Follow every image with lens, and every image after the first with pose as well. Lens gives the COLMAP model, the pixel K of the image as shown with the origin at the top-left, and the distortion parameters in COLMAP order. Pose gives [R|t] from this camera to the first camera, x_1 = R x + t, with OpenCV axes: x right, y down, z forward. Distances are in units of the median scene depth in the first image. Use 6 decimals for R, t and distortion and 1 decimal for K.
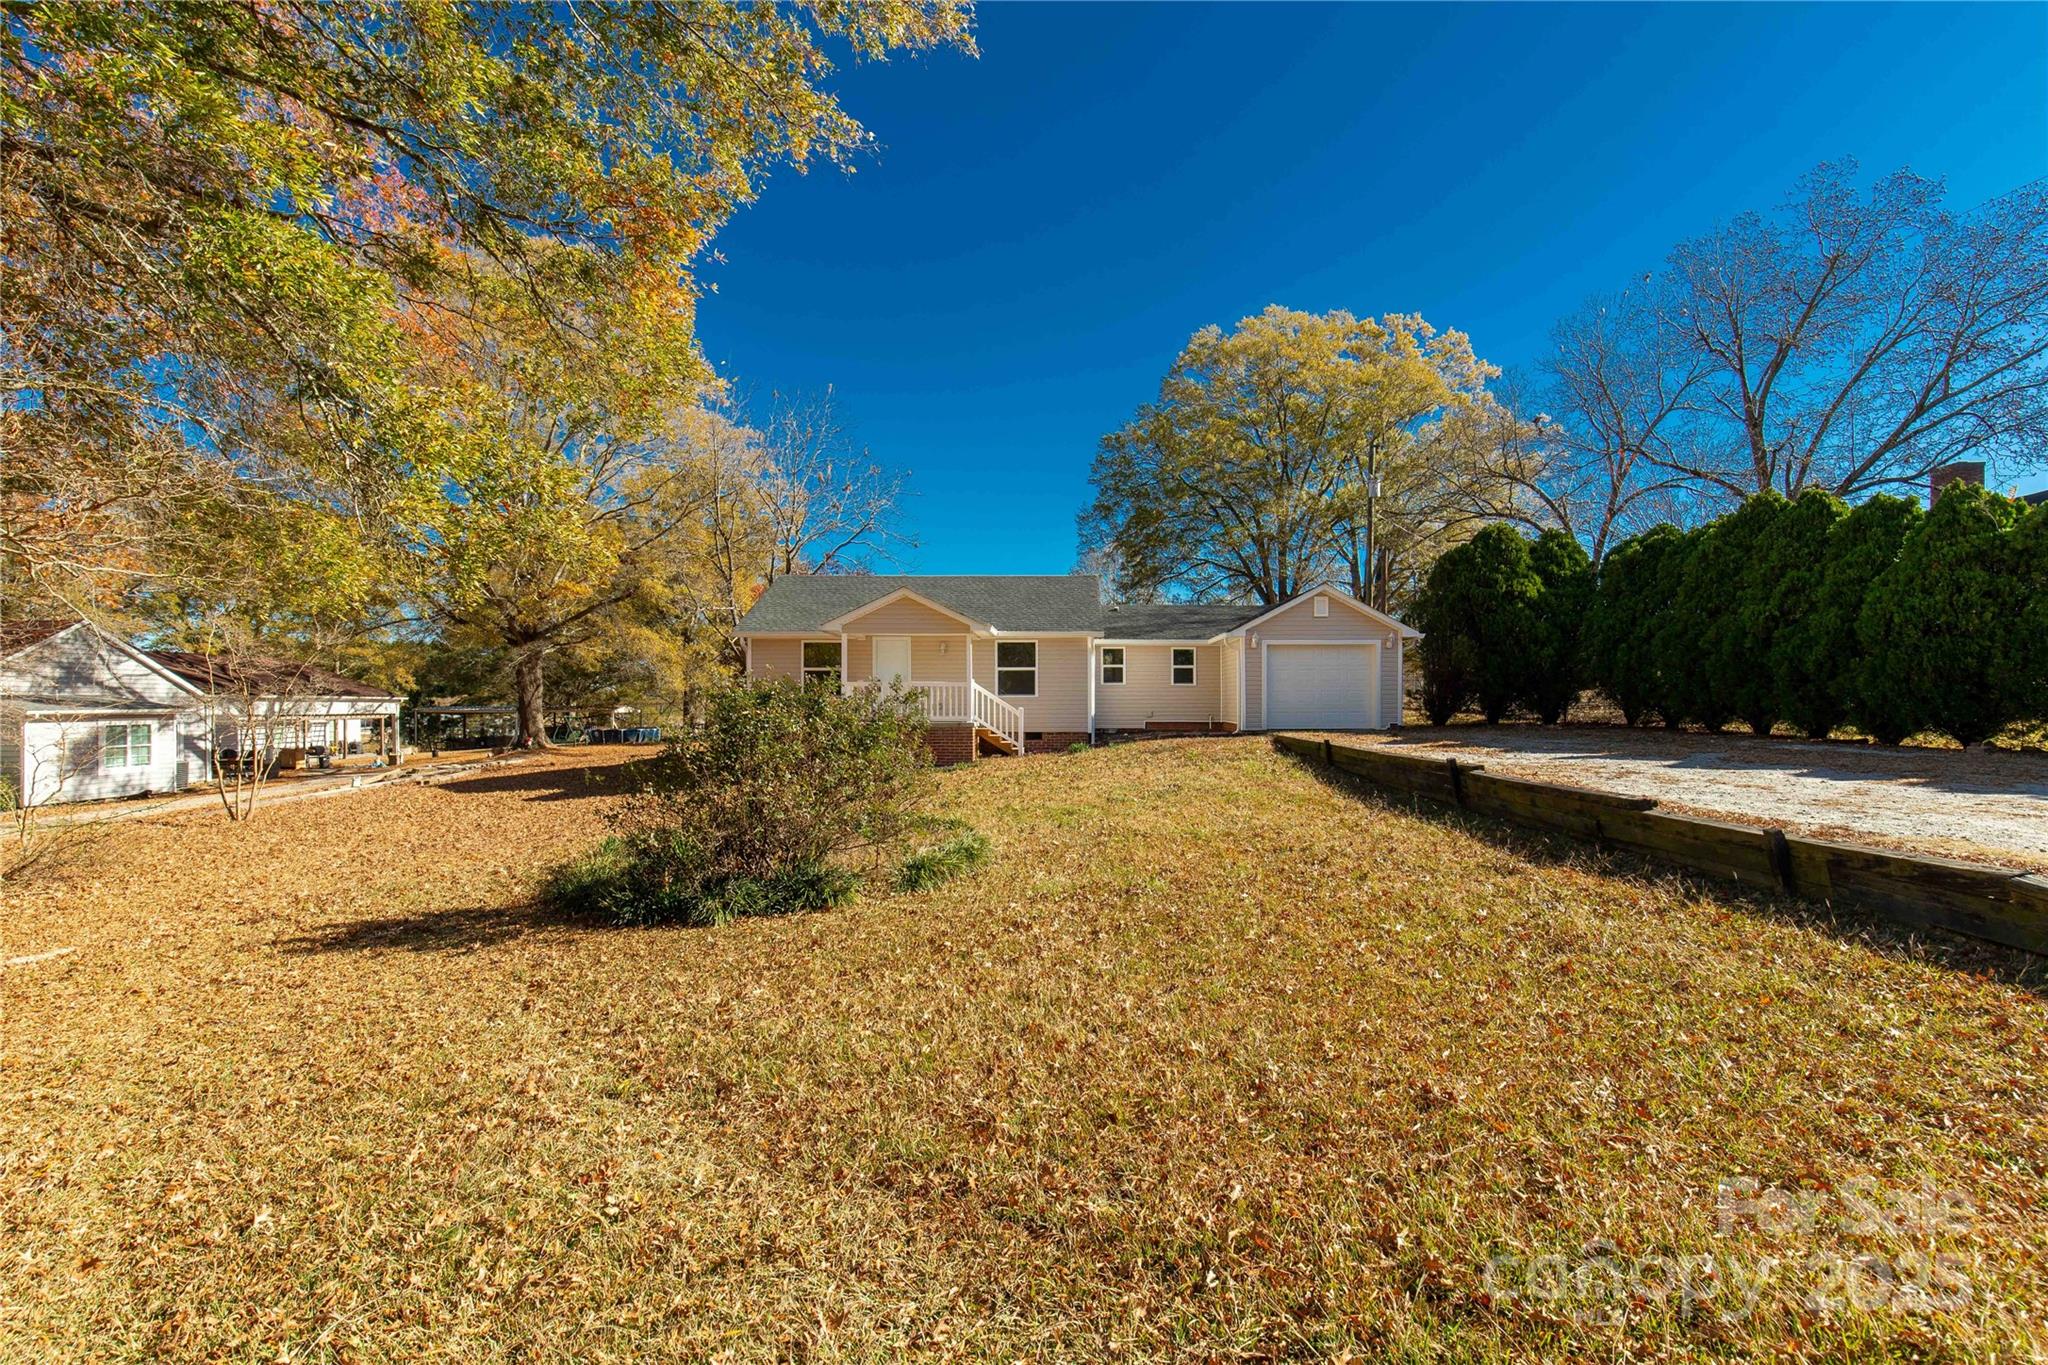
lens RADIAL K [[937.8, 0, 1053.9], [0, 937.8, 695.7], [0, 0, 1]] dist [0.000717, -0.000175]
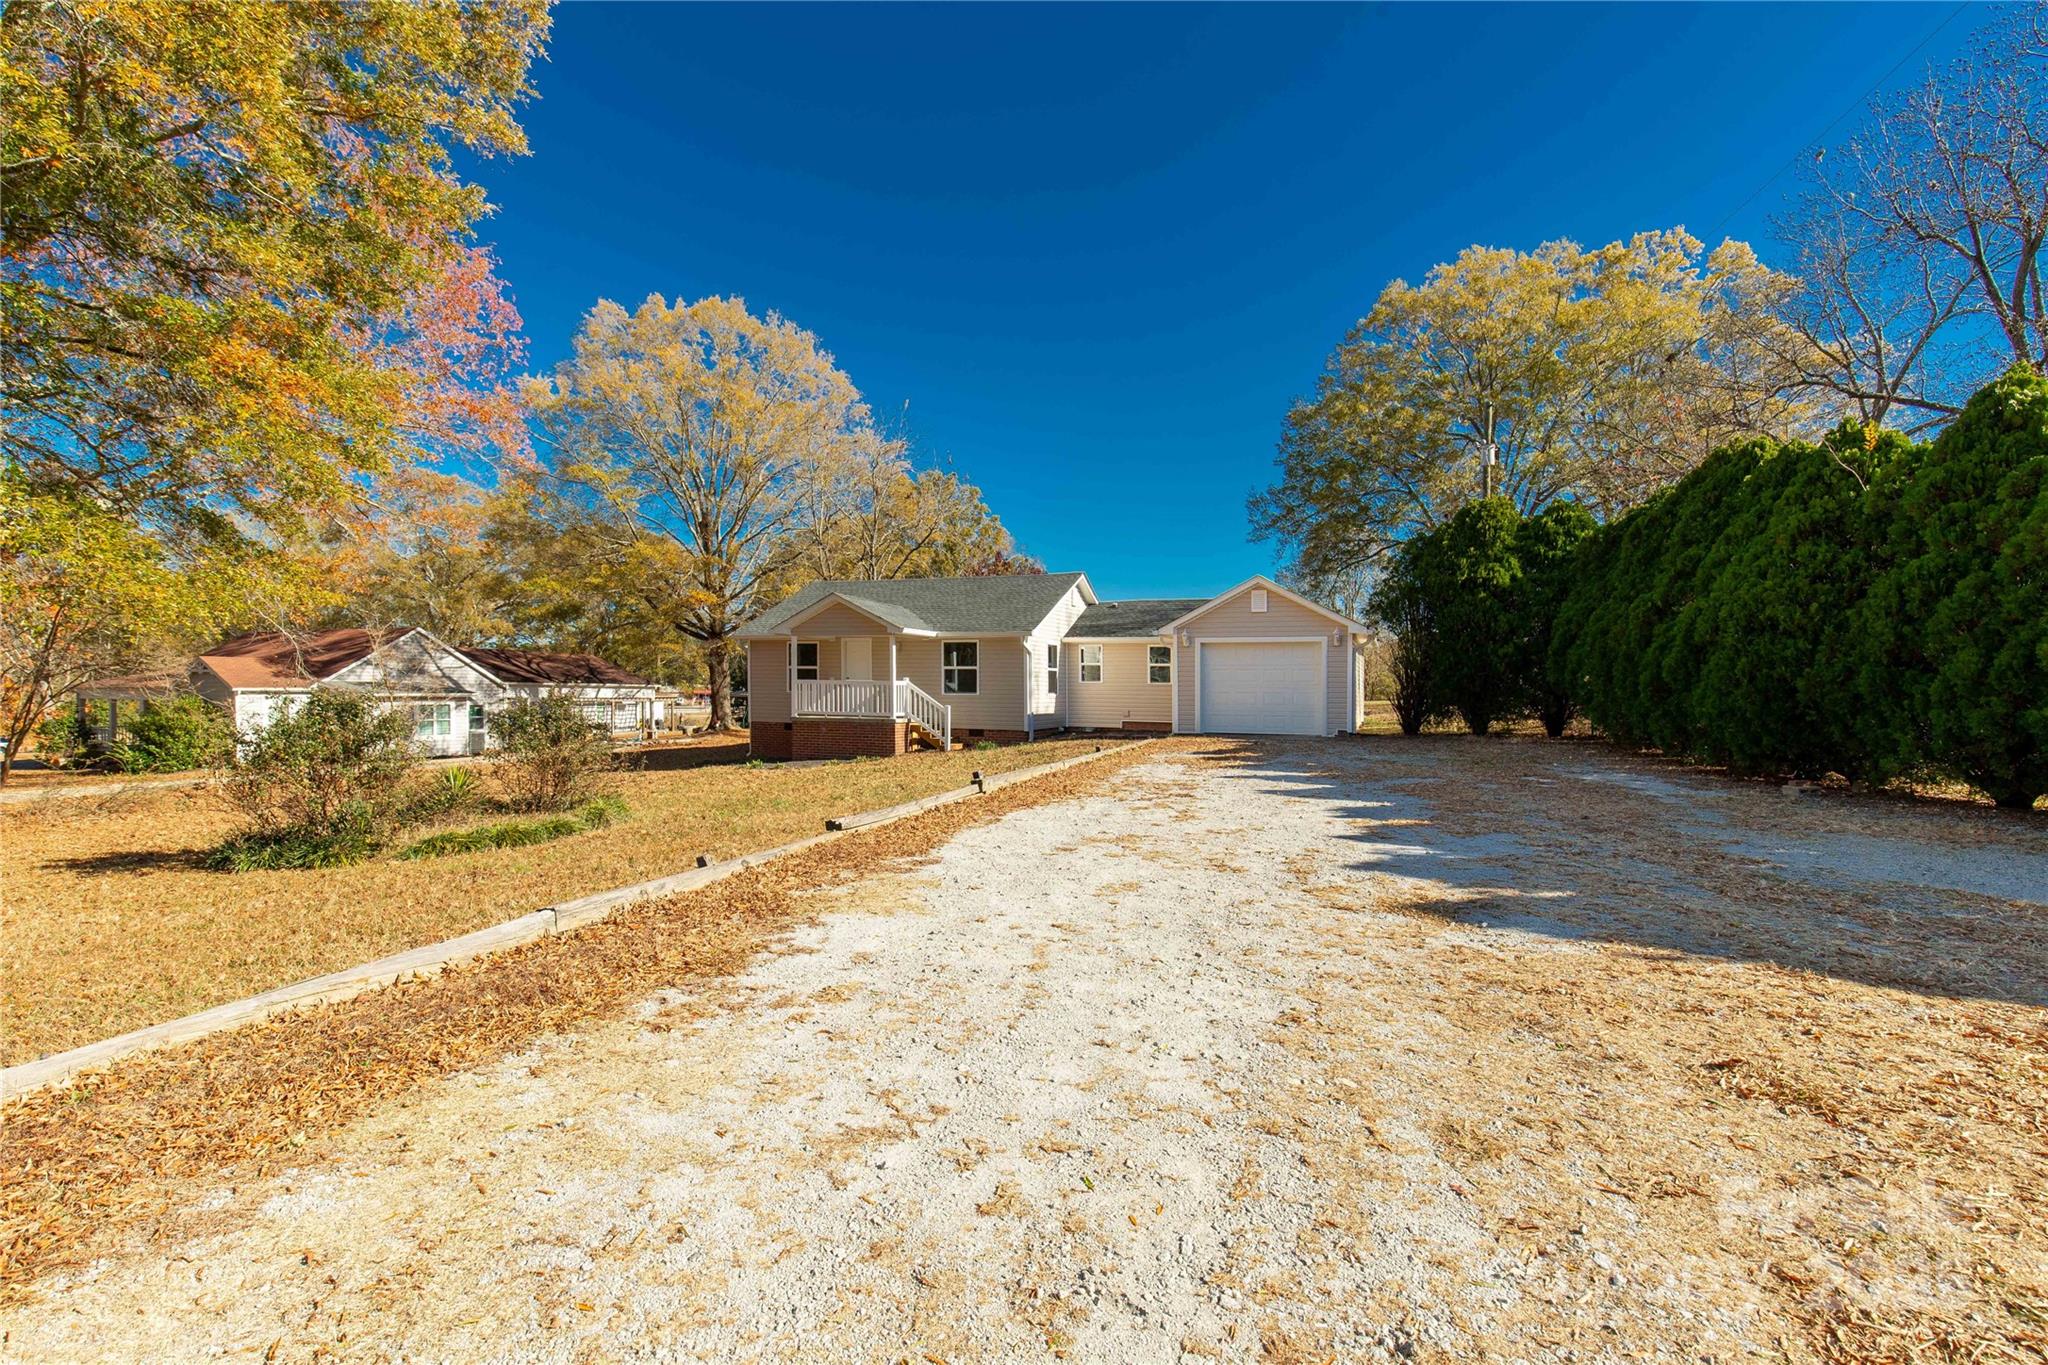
lens RADIAL K [[946.6, 0, 1020.3], [0, 946.6, 683.7], [0, 0, 1]] dist [0.000694, -0.000185]
pose [[0.929304, 0.009798, -0.369187, 0.363011], [-0.009653, 0.999951, 0.002240, -0.012159], [0.369191, 0.001482, 0.929353, 0.046514]]
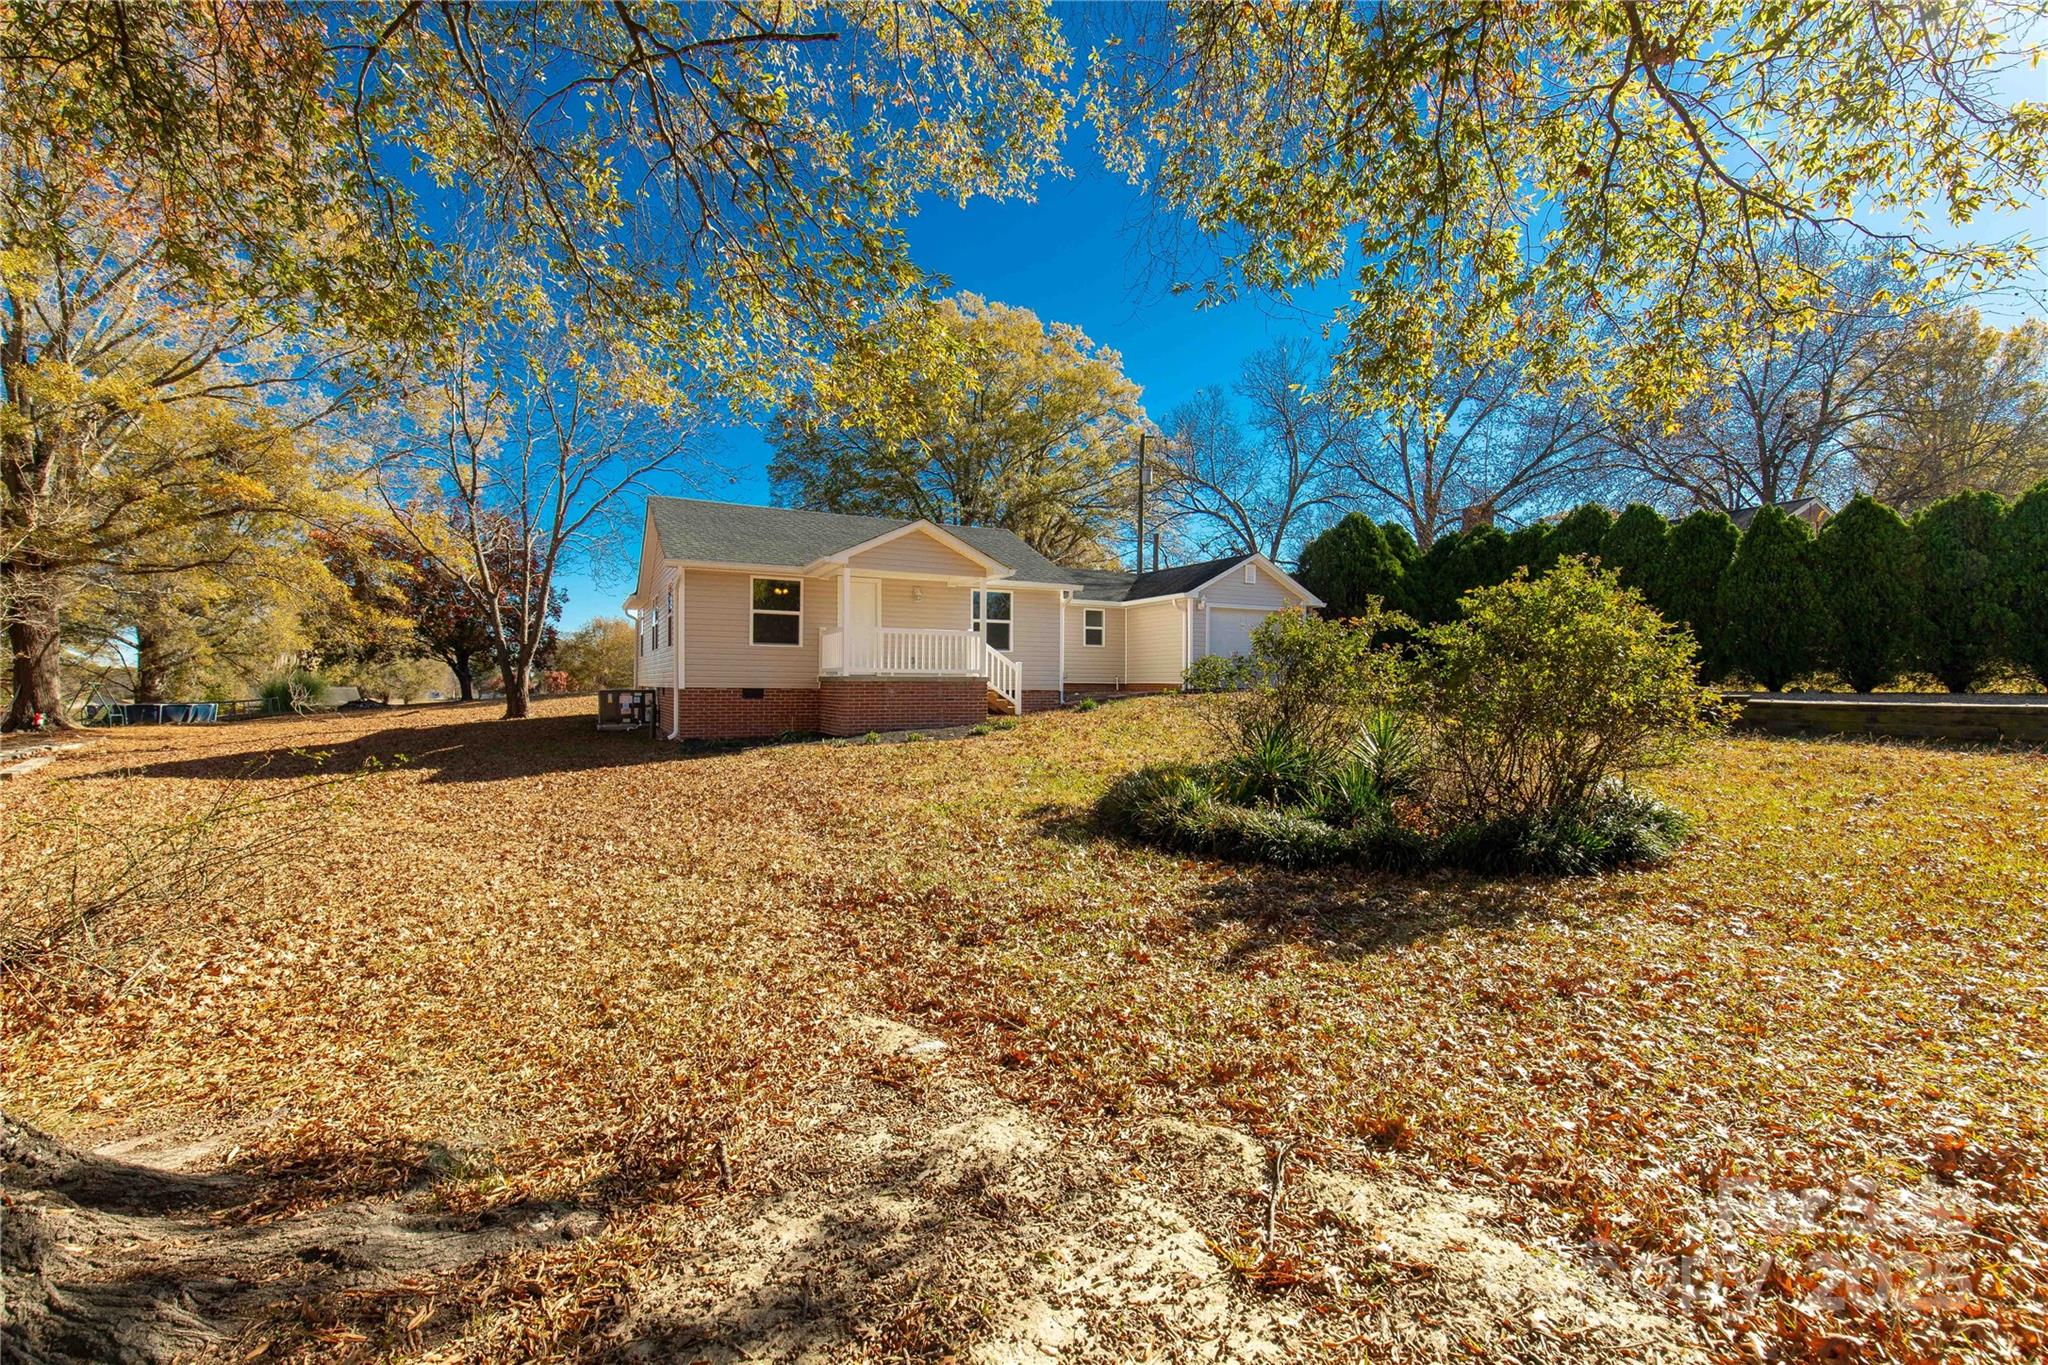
lens RADIAL K [[916.2, 0, 1024.0], [0, 916.2, 682.5], [0, 0, 1]] dist [-0.002958, -0.000209]
pose [[0.883295, 0.006674, 0.468770, -0.384319], [-0.007257, 0.999974, -0.000563, 0.028263], [-0.468761, -0.002904, 0.883320, 0.173729]]
